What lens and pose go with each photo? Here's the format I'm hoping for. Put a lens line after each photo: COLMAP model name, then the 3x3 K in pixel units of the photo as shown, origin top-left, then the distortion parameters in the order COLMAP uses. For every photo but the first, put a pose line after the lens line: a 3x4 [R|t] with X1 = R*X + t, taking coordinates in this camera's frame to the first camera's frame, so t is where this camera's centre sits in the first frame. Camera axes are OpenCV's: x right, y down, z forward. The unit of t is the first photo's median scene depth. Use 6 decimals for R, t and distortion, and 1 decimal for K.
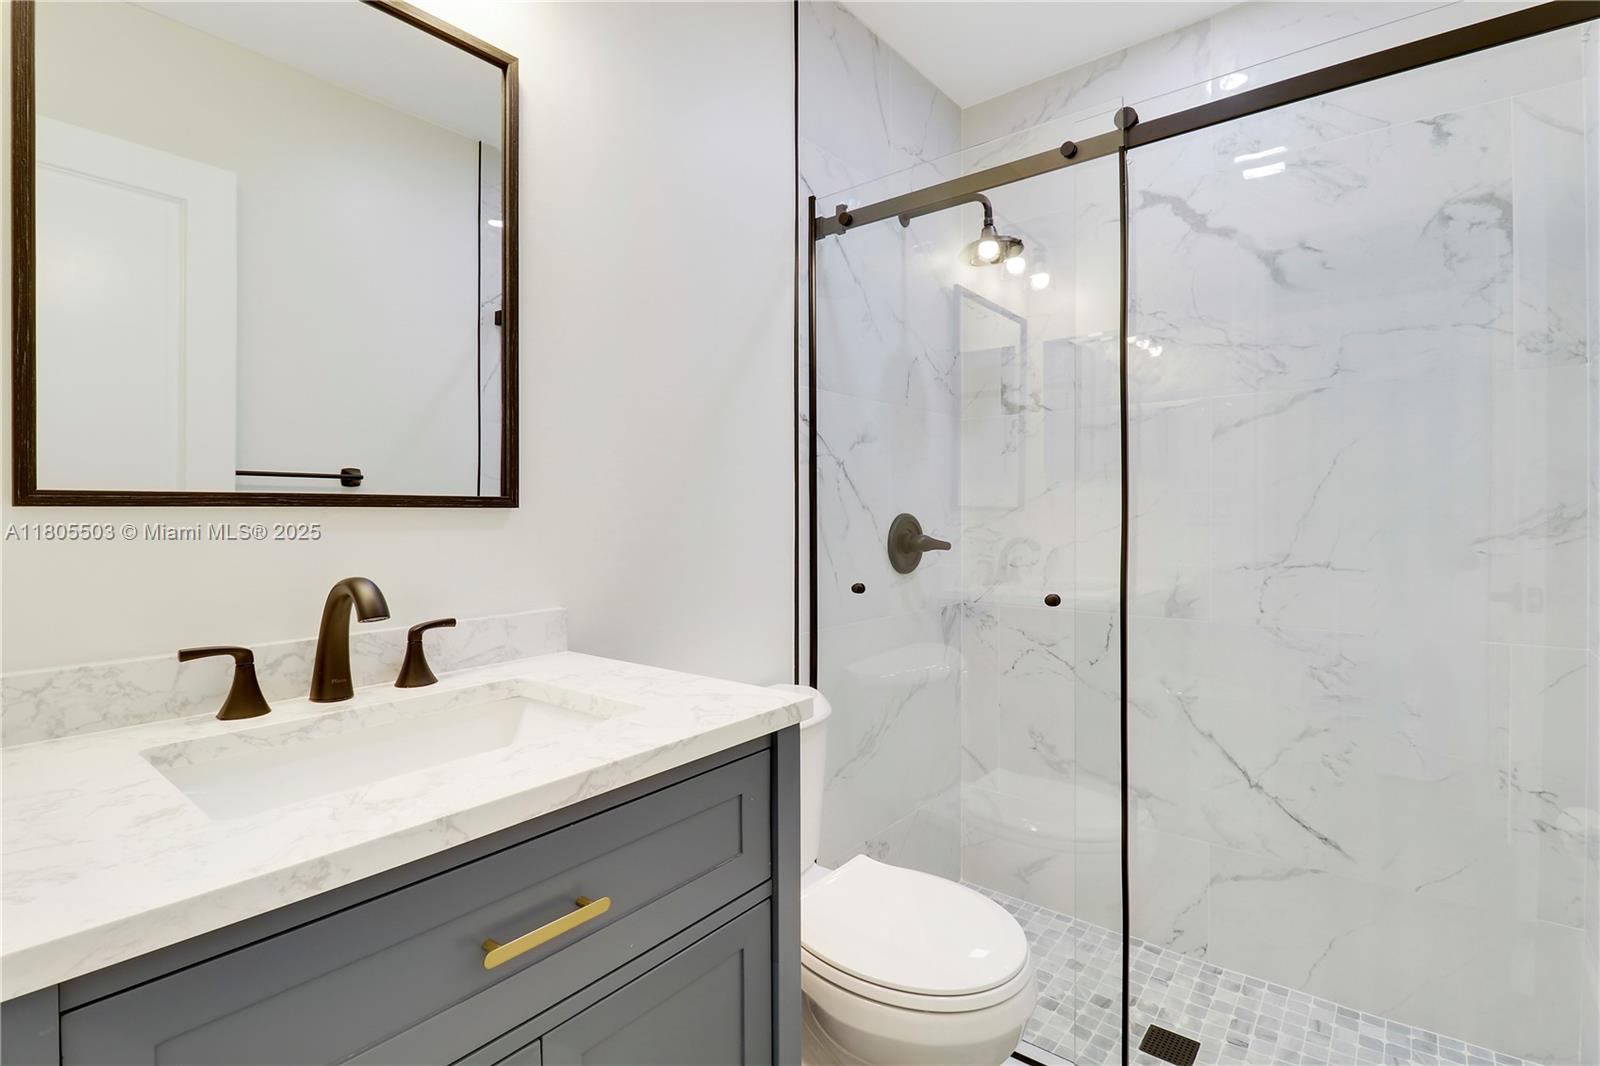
lens RADIAL K [[781.6, 0, 763.2], [0, 781.6, 521.2], [0, 0, 1]] dist [0.014118, -0.025380]
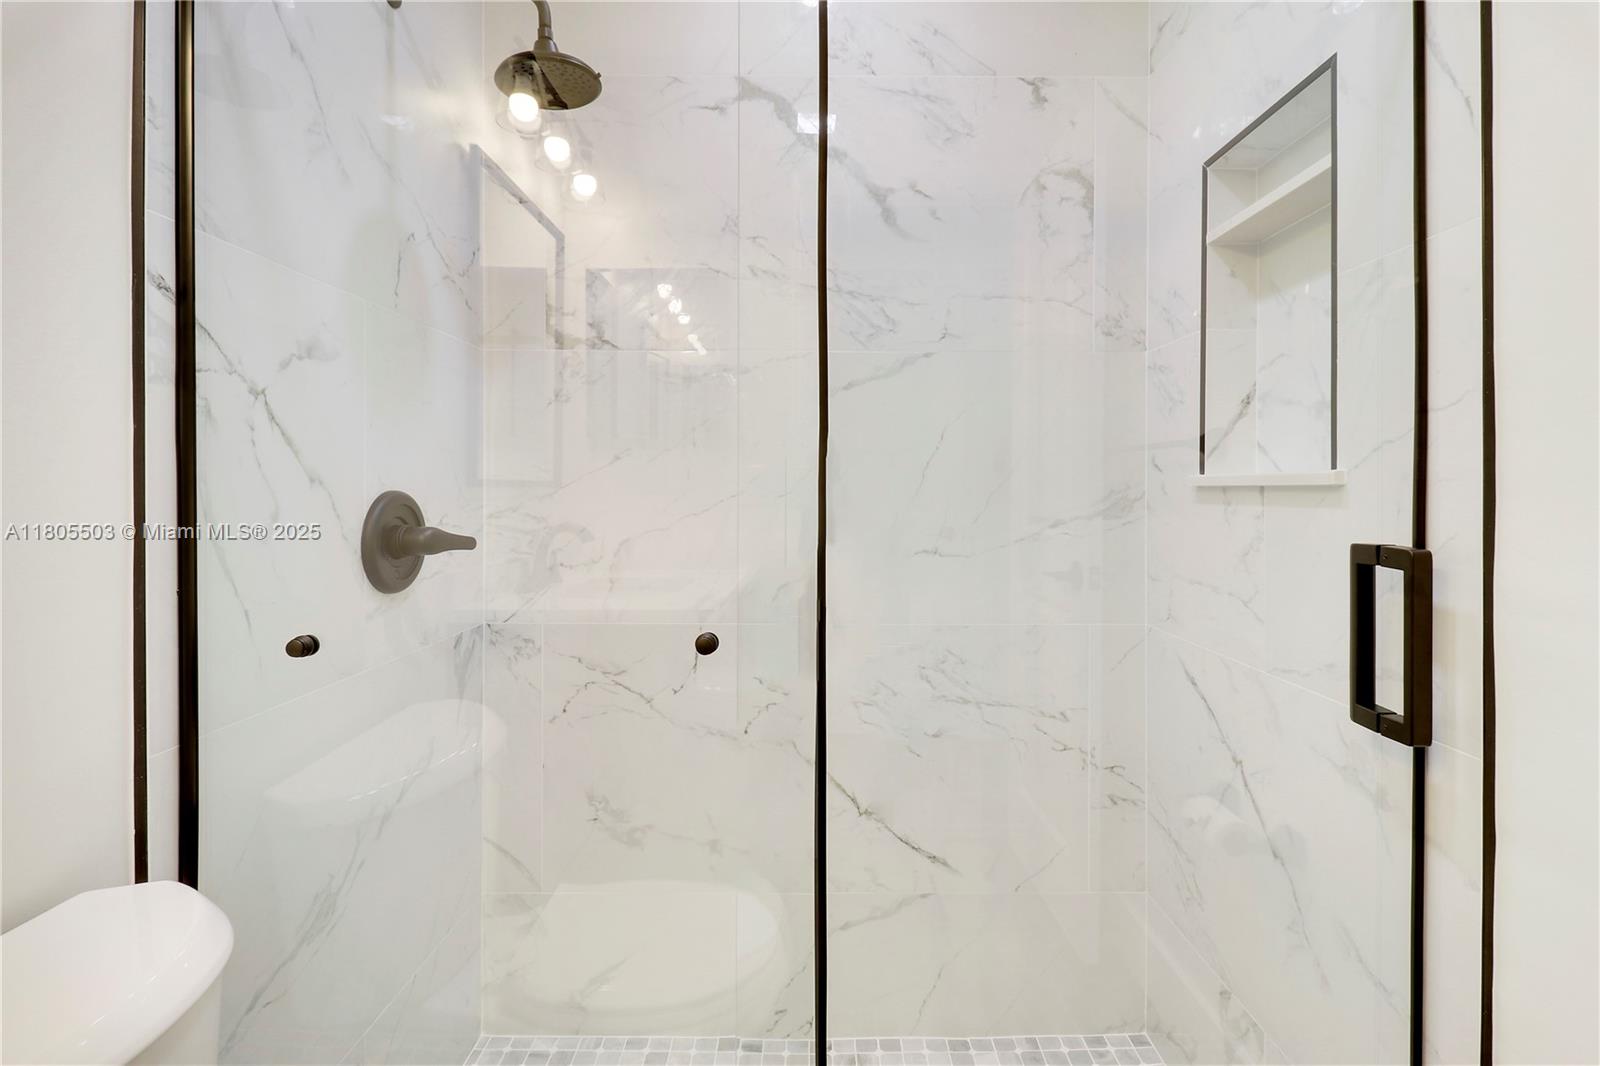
lens RADIAL K [[725.1, 0, 802.5], [0, 725.1, 497.1], [0, 0, 1]] dist [-0.000408, -0.000861]
pose [[0.736203, -0.001587, 0.676759, 0.041960], [0.001174, 0.999999, 0.001068, -0.005837], [-0.676760, 0.000008, 0.736204, 0.428995]]
